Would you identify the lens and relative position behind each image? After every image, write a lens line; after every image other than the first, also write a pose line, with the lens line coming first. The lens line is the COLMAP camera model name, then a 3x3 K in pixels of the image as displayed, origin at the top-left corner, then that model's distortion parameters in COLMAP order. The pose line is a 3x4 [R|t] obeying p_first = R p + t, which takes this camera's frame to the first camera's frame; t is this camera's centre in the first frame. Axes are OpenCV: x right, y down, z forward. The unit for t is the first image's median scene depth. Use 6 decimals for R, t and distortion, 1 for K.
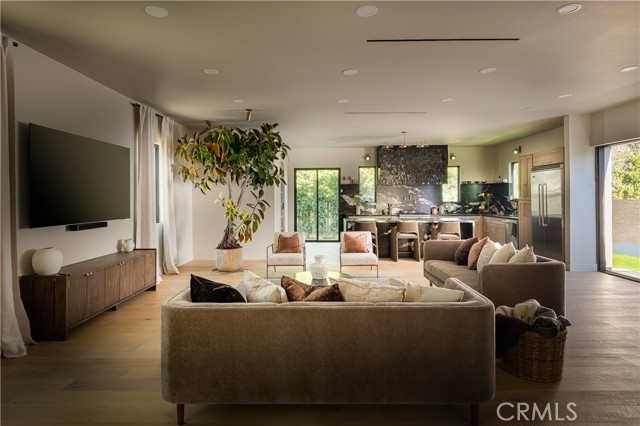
lens RADIAL K [[345.5, 0, 317.4], [0, 345.5, 202.2], [0, 0, 1]] dist [0.001707, -0.000086]
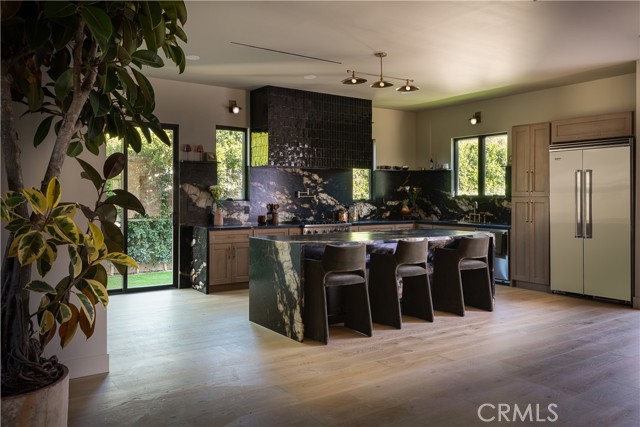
lens RADIAL K [[500.0, 0, 303.6], [0, 500.0, 202.7], [0, 0, 1]] dist [0.003122, 0.001205]
pose [[0.825067, -0.000908, 0.565034, -0.172449], [0.000242, 0.999999, 0.001253, 0.002360], [-0.565035, -0.000896, 0.825067, 0.366687]]
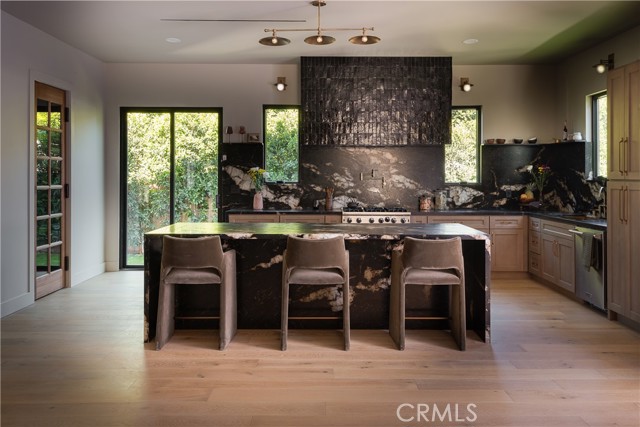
lens RADIAL K [[510.0, 0, 322.7], [0, 510.0, 183.3], [0, 0, 1]] dist [0.006066, 0.006317]
pose [[0.999716, 0.006751, 0.022844, 0.186745], [-0.006807, 0.999974, 0.002366, -0.001594], [-0.022827, -0.002520, 0.999736, 0.325044]]
